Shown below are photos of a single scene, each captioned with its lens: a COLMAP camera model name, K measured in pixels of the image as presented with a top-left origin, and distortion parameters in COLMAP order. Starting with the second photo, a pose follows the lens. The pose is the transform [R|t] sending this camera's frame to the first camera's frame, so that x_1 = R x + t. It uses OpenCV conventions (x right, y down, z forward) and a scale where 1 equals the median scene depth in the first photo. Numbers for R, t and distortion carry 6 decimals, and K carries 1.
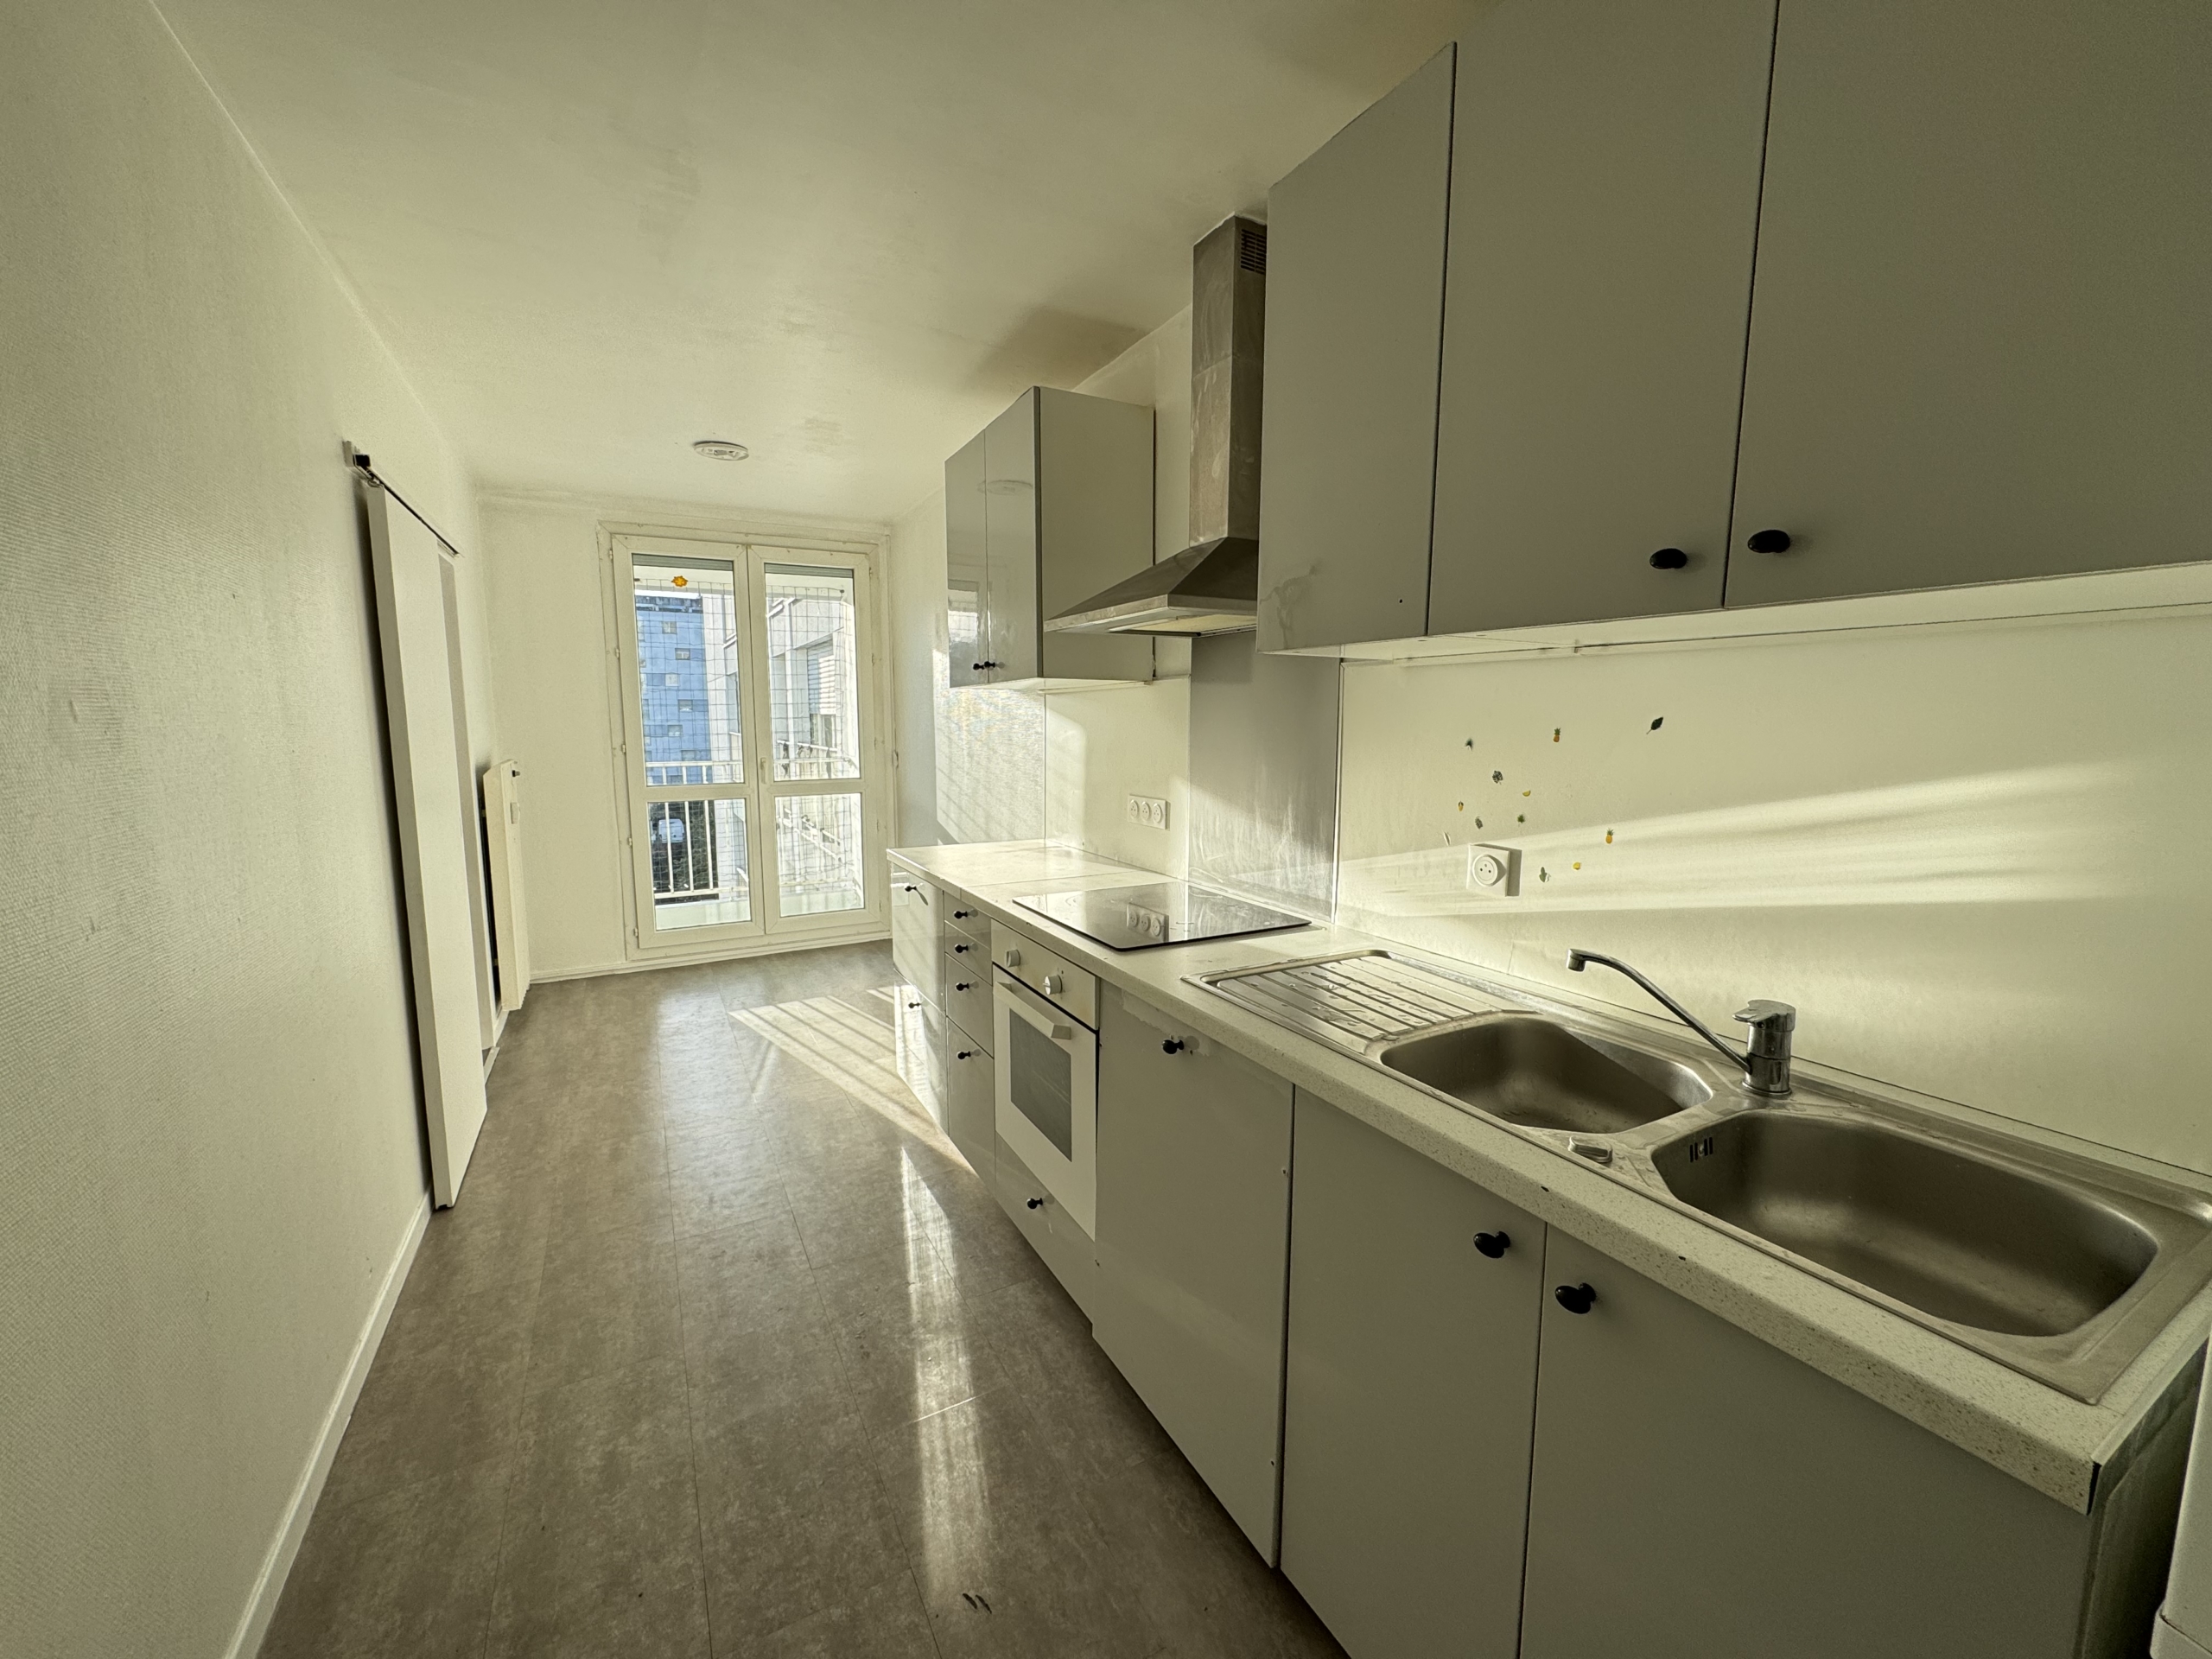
lens RADIAL K [[888.7, 0, 1106.0], [0, 888.7, 829.5], [0, 0, 1]] dist [-0.000735, 0.000041]
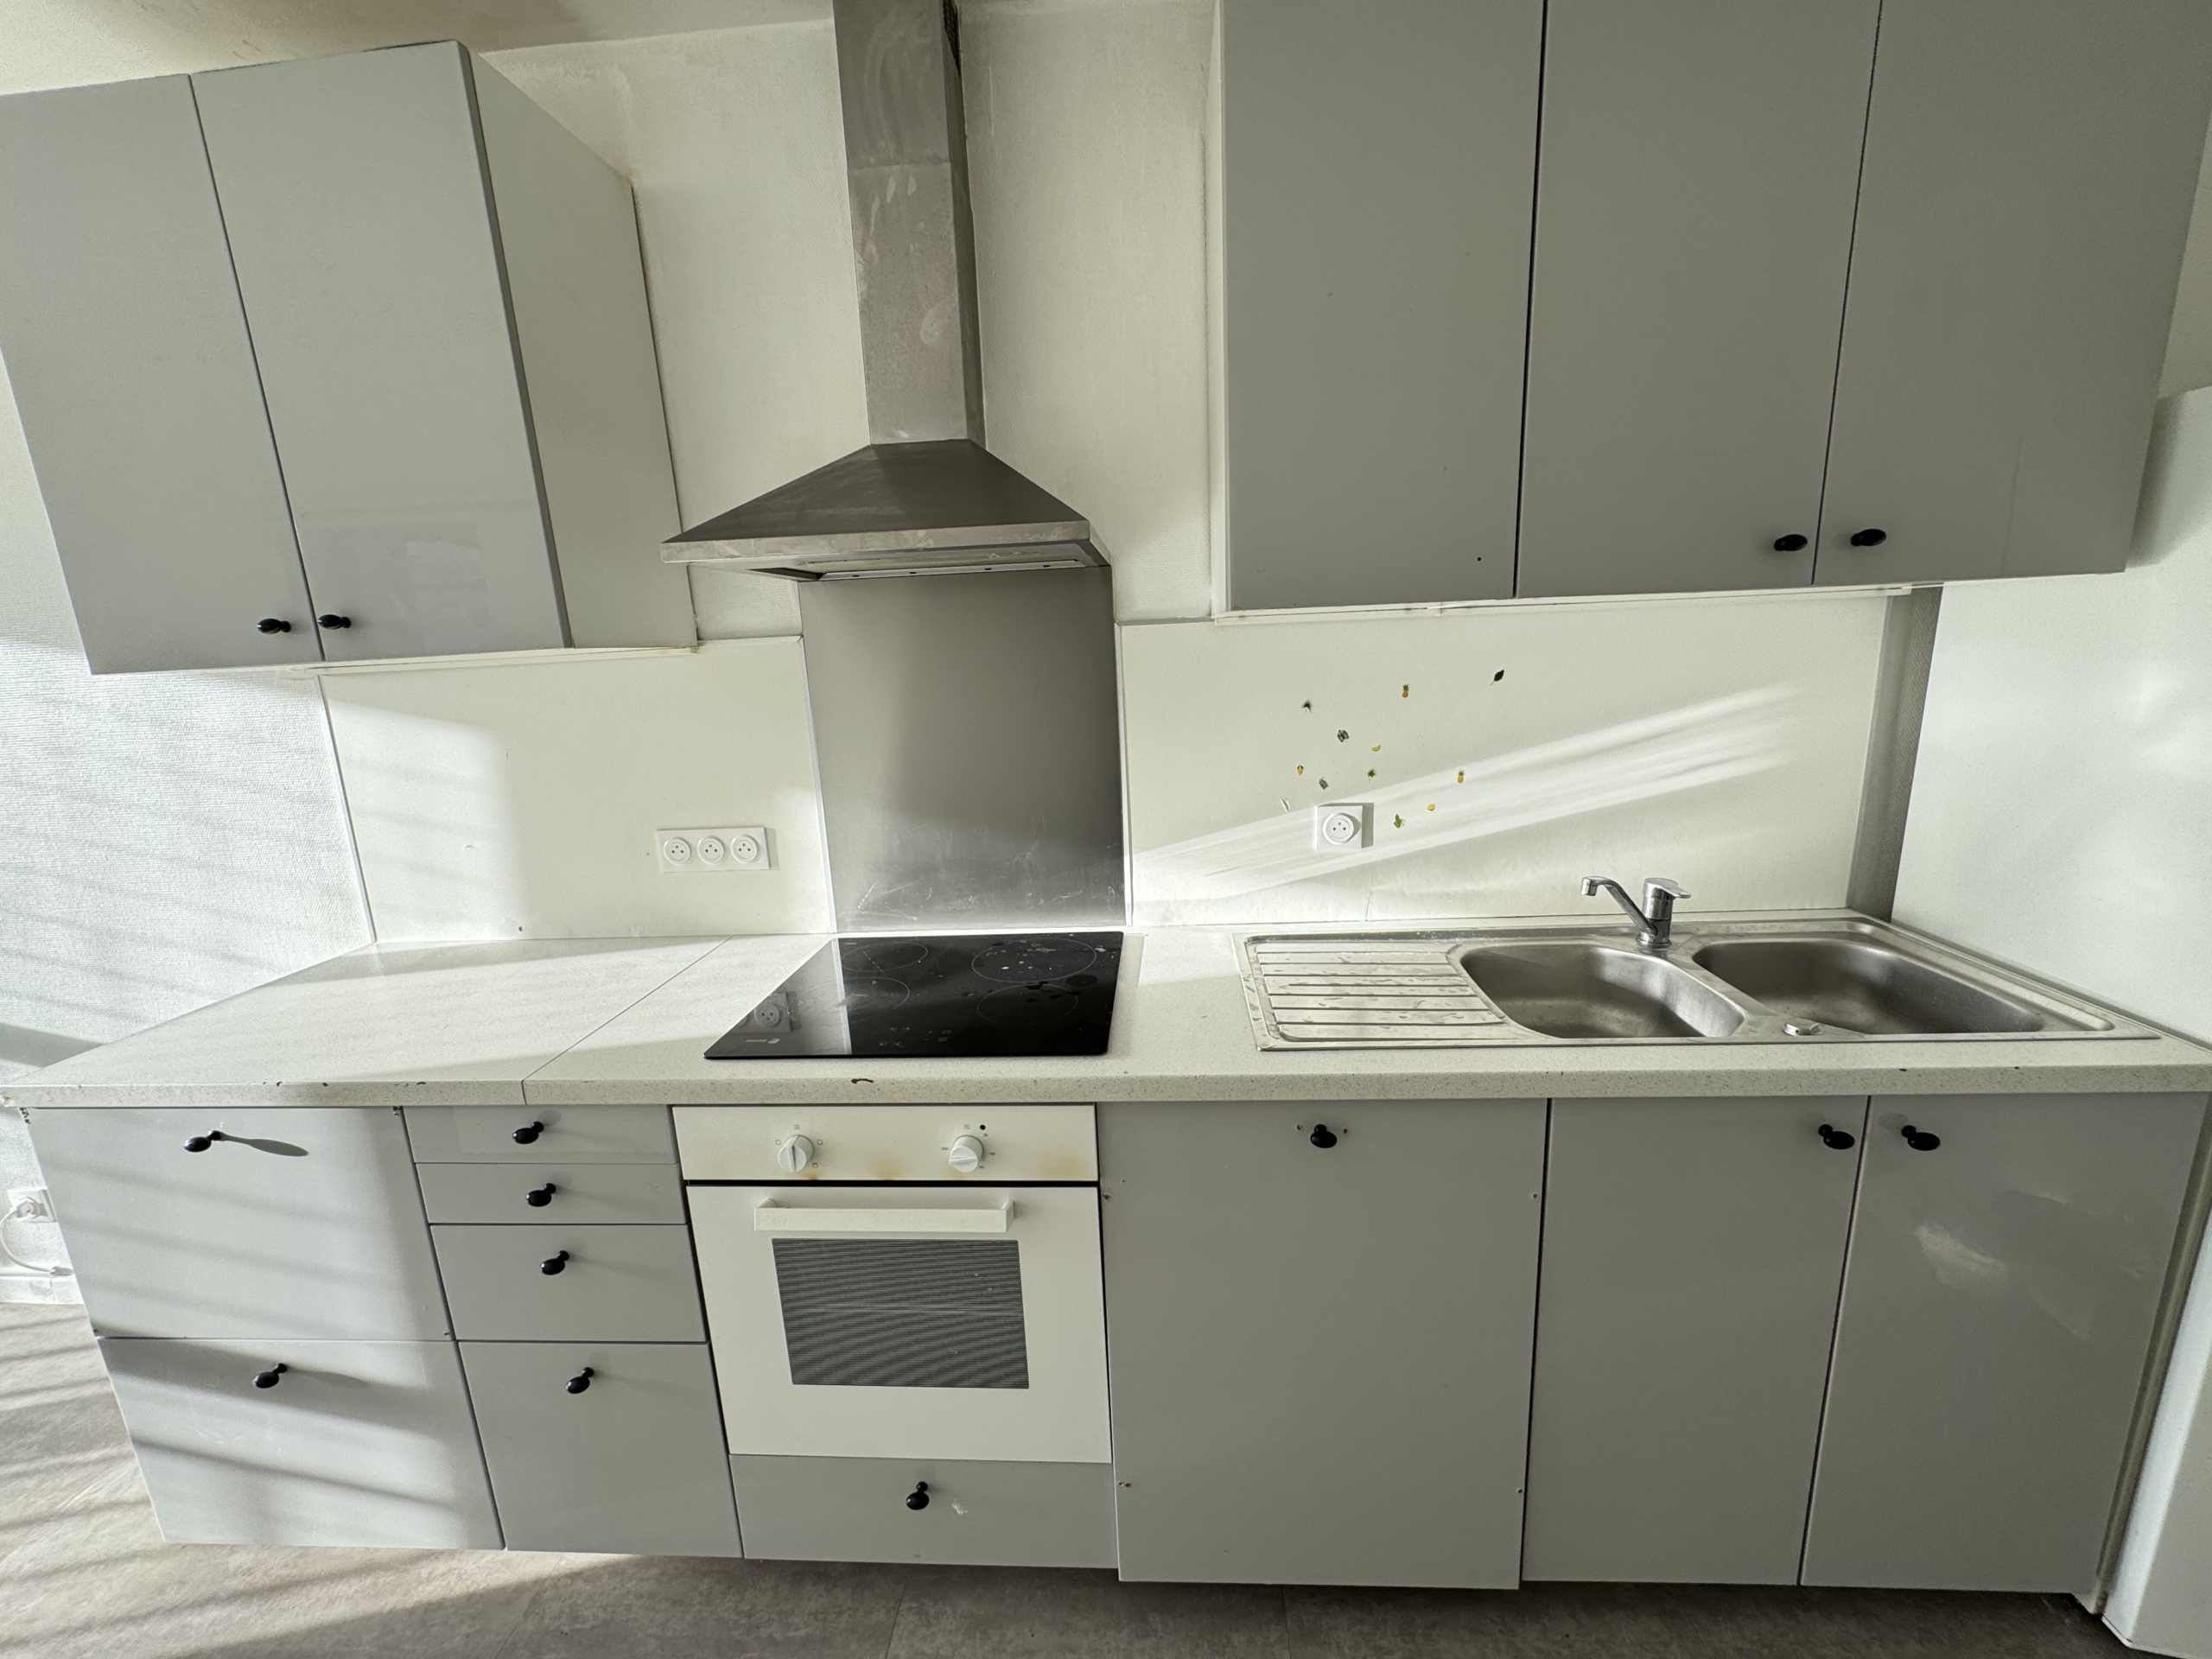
lens RADIAL K [[882.9, 0, 1106.0], [0, 882.9, 829.5], [0, 0, 1]] dist [-0.000748, -0.000581]
pose [[0.522994, -0.202224, 0.827999, -0.556140], [0.149919, 0.978127, 0.144195, -0.140461], [-0.839048, 0.048720, 0.541872, 0.686205]]
